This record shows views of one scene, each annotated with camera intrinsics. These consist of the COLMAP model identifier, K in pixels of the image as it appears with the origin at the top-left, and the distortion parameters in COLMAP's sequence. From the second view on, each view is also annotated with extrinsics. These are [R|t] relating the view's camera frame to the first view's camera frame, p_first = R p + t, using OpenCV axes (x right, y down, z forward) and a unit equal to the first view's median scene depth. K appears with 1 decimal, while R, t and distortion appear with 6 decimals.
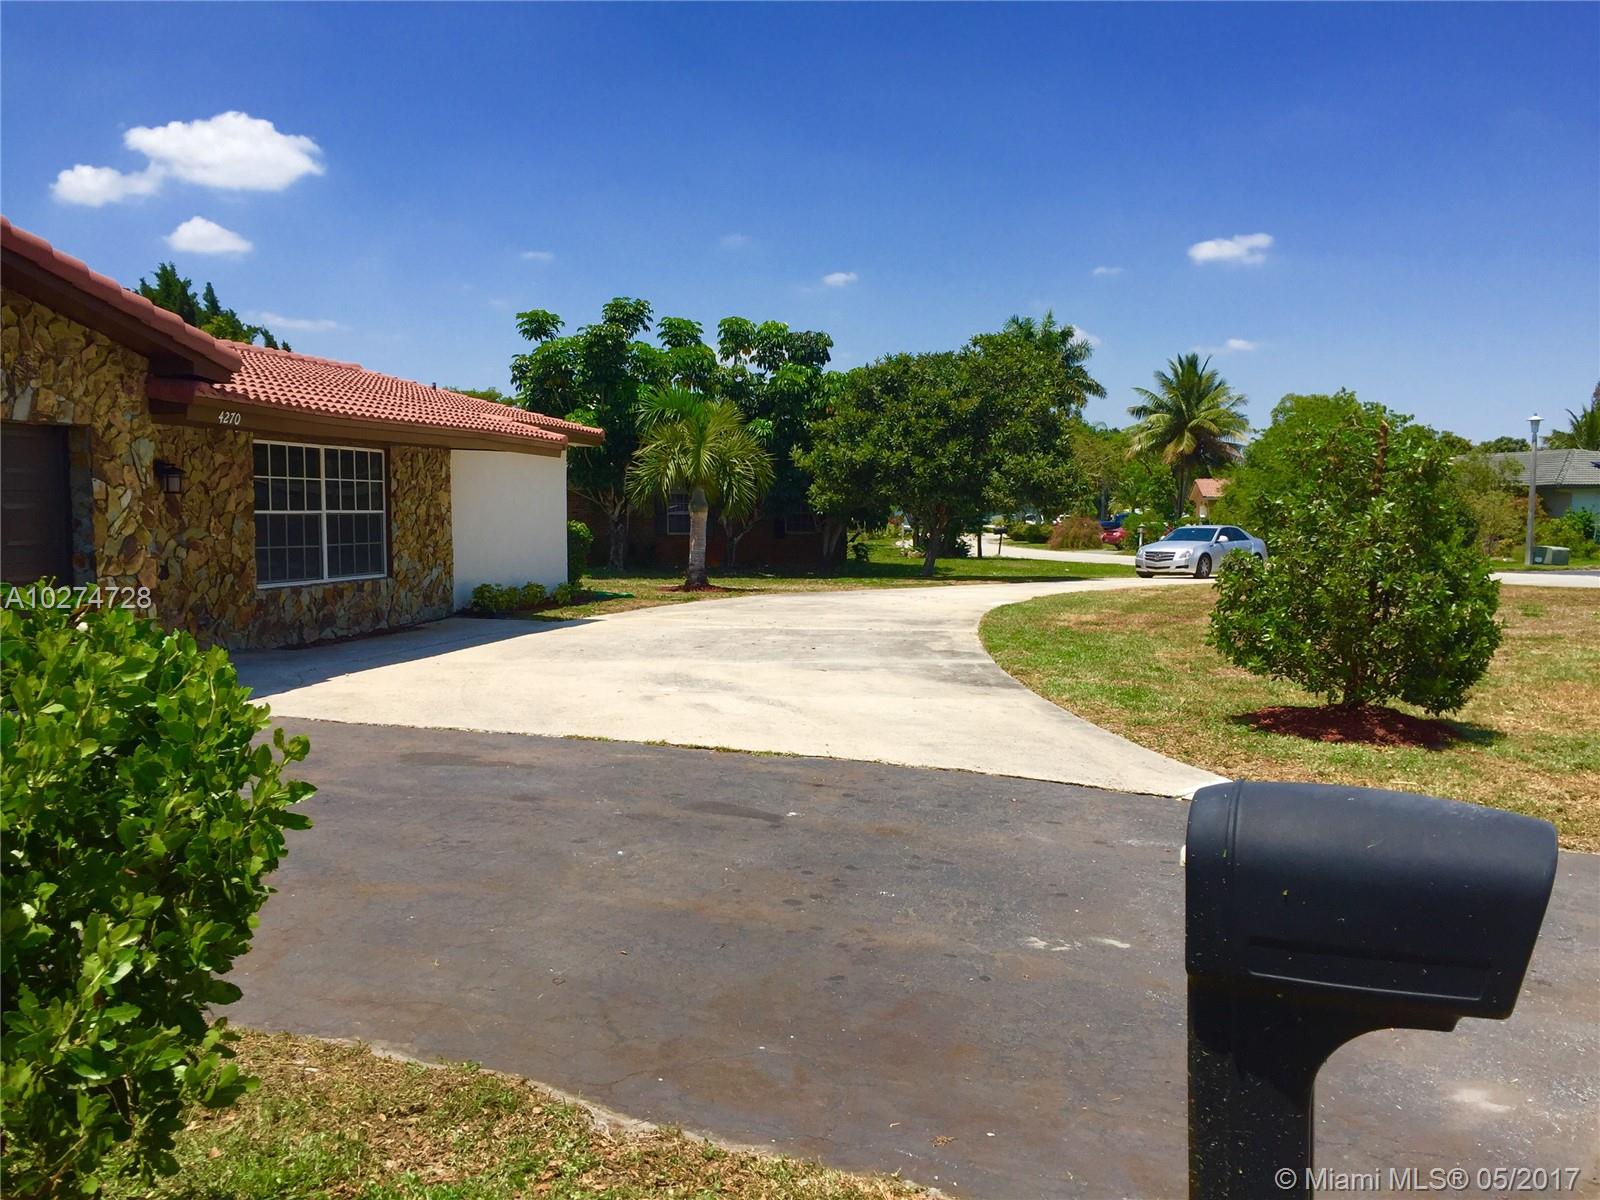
lens RADIAL K [[1379.4, 0, 807.4], [0, 1379.4, 592.3], [0, 0, 1]] dist [0.080933, -0.104295]
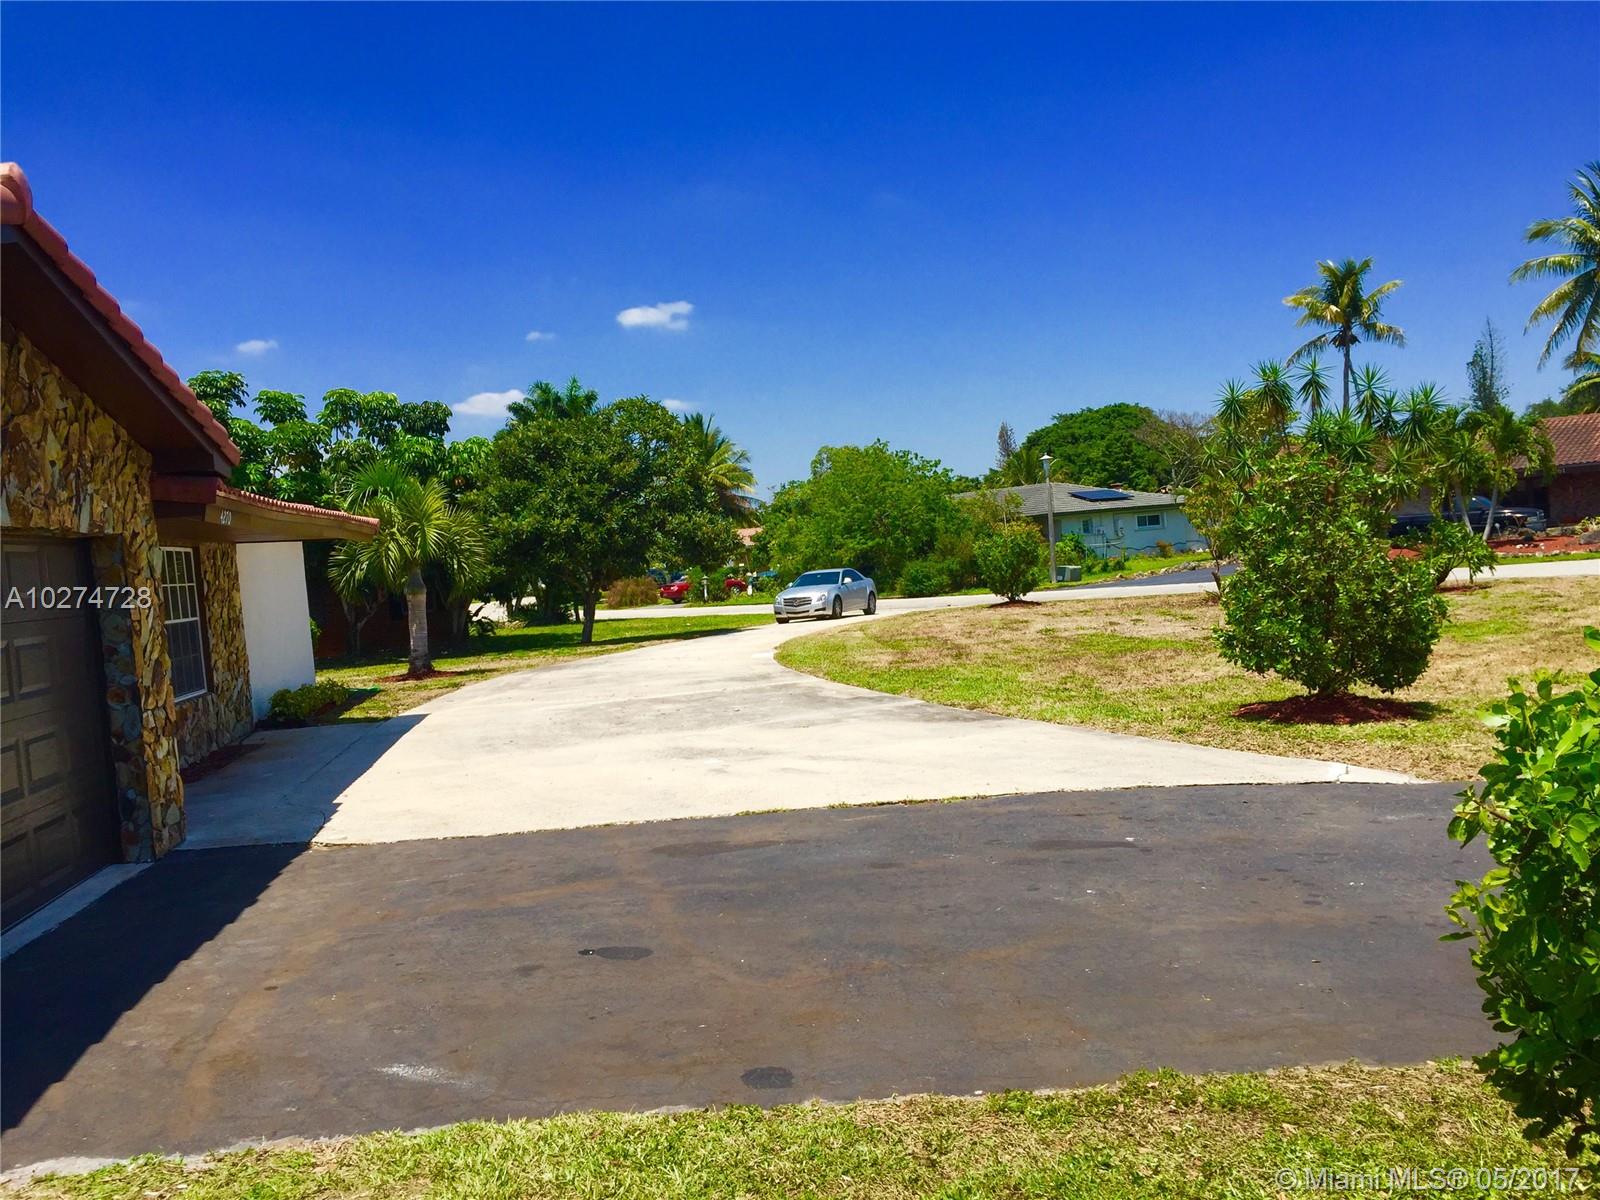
lens RADIAL K [[1379.4, 0, 801.2], [0, 1379.4, 592.5], [0, 0, 1]] dist [0.080933, -0.104295]
pose [[0.922685, -0.086338, 0.375764, -0.191849], [0.103142, 0.994358, -0.024795, -0.008792], [-0.371503, 0.061635, 0.926384, 0.026443]]
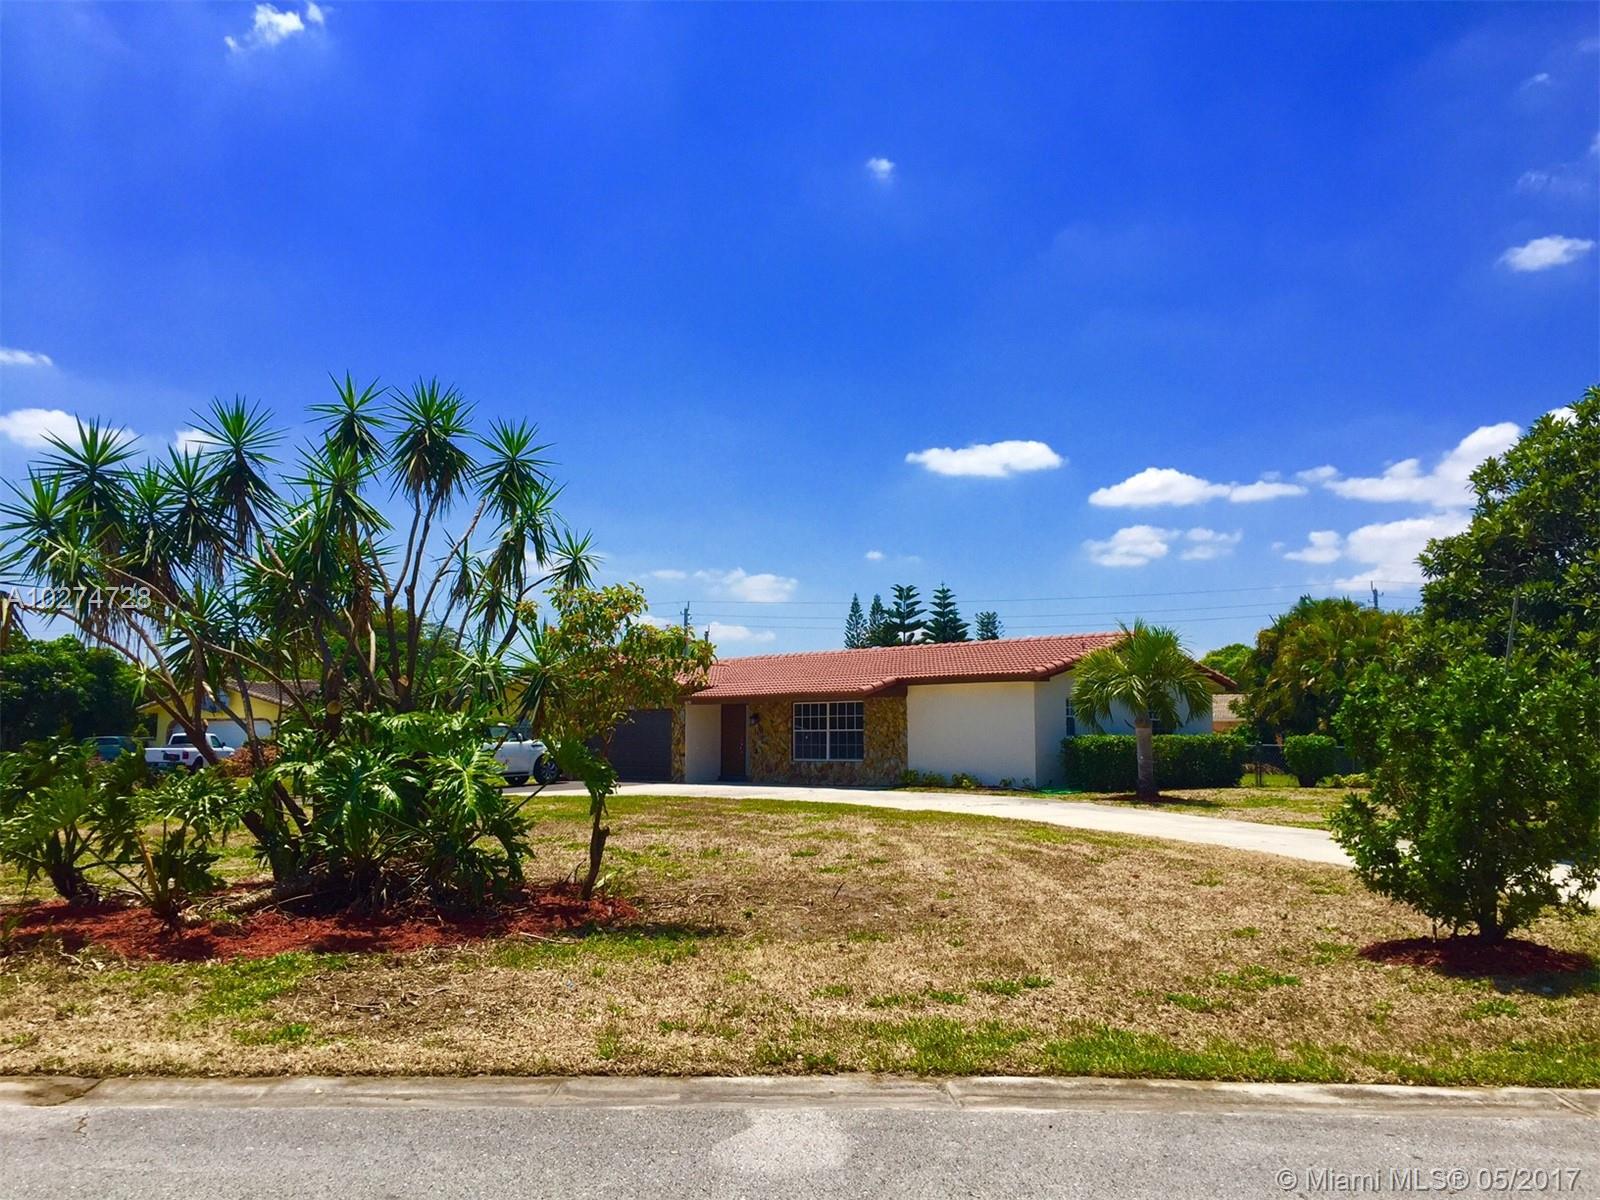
lens RADIAL K [[1379.4, 0, 800.2], [0, 1379.4, 598.7], [0, 0, 1]] dist [0.080933, -0.104295]
pose [[-0.546781, -0.080703, -0.833378, 1.012697], [-0.045785, 0.996737, -0.066482, -0.076086], [0.836023, 0.001805, -0.548691, 1.392349]]
